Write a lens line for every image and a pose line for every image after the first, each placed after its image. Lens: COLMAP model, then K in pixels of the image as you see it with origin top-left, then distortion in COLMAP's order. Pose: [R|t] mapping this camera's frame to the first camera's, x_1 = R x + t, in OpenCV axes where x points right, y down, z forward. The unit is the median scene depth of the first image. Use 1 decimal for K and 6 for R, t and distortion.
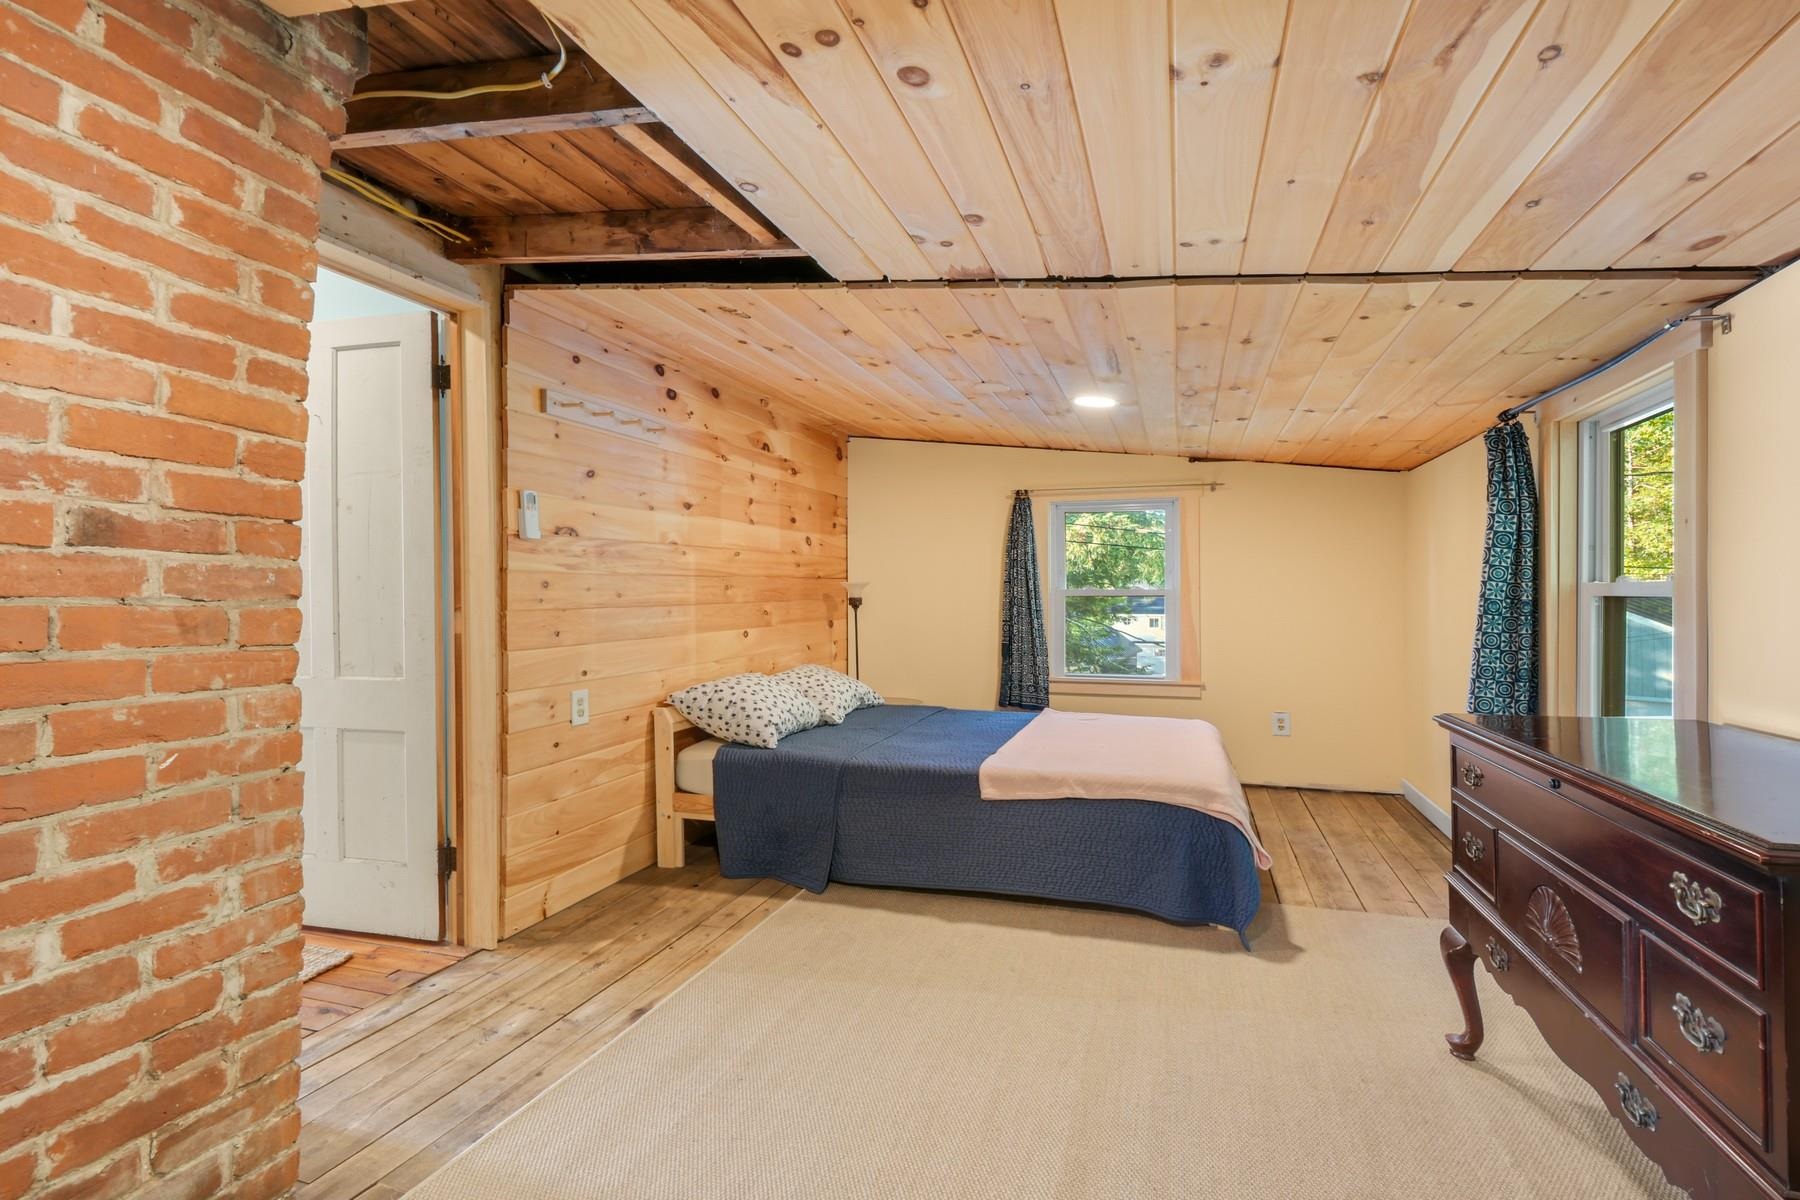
lens RADIAL K [[872.6, 0, 884.2], [0, 872.6, 599.2], [0, 0, 1]] dist [-0.007803, -0.001642]
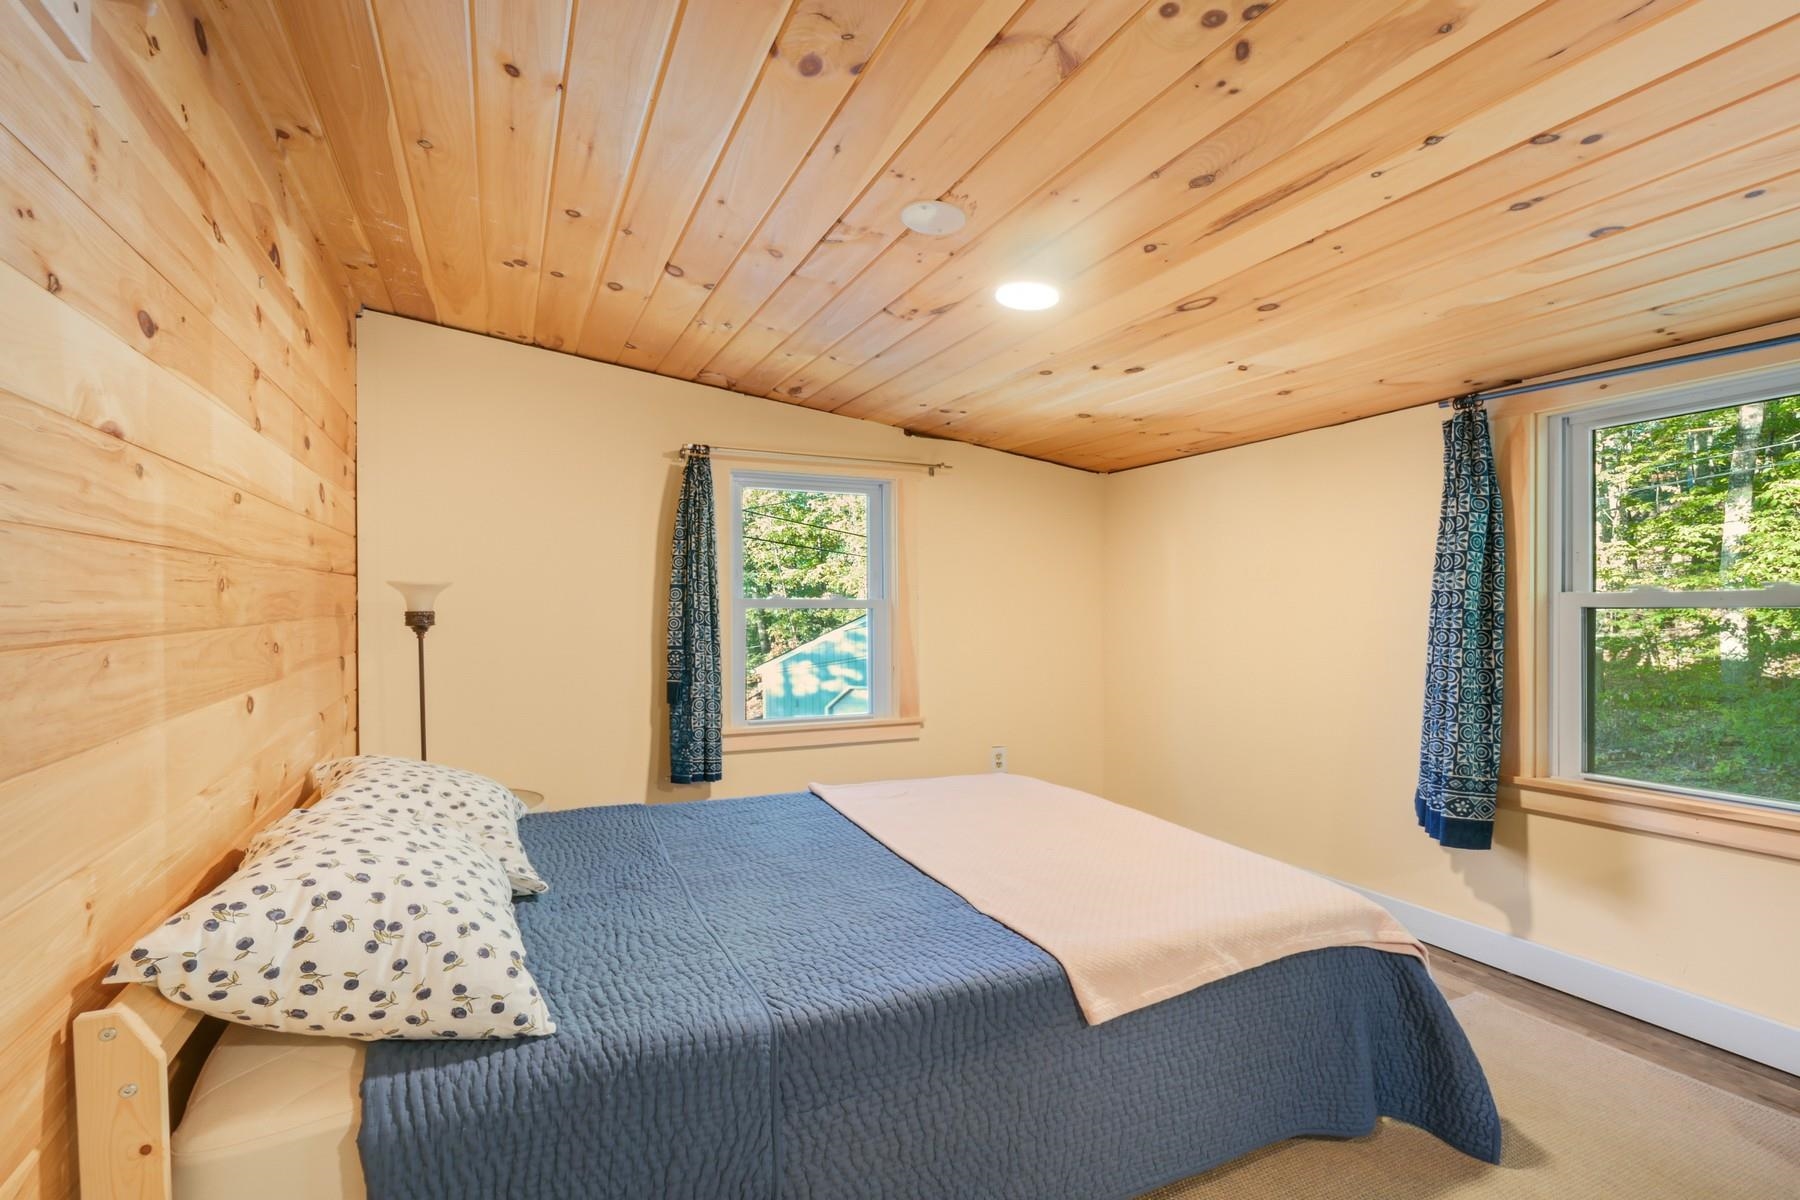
lens RADIAL K [[872.6, 0, 892.6], [0, 872.6, 609.7], [0, 0, 1]] dist [-0.007803, -0.001642]
pose [[0.734653, -0.002062, 0.678440, -0.256335], [0.003986, 0.999991, -0.001277, -0.001461], [-0.678431, 0.003642, 0.734655, 0.622376]]
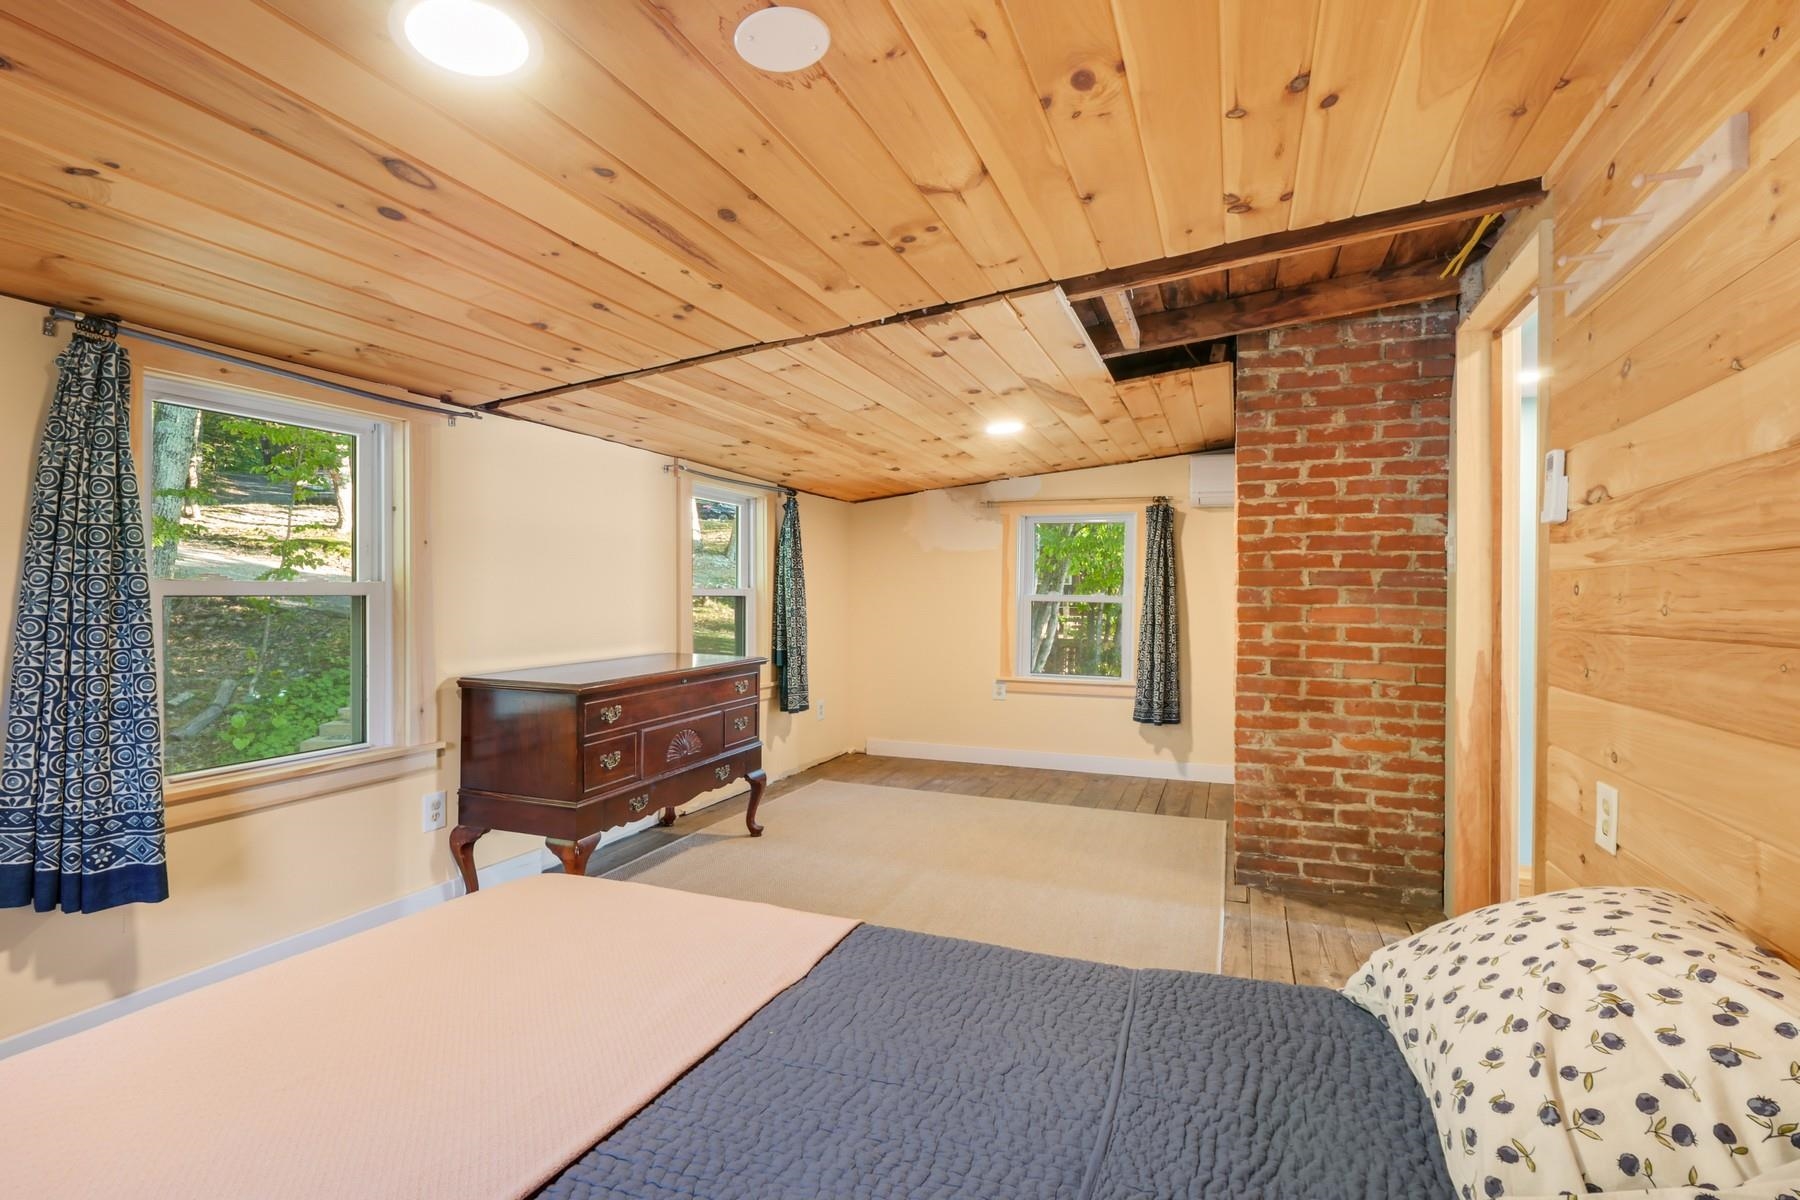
lens RADIAL K [[872.6, 0, 888.2], [0, 872.6, 596.9], [0, 0, 1]] dist [-0.007803, -0.001642]
pose [[-0.998992, -0.008524, 0.044062, 0.064221], [-0.008109, 0.999921, 0.009605, -0.011068], [-0.044141, 0.009238, -0.998983, 1.367750]]
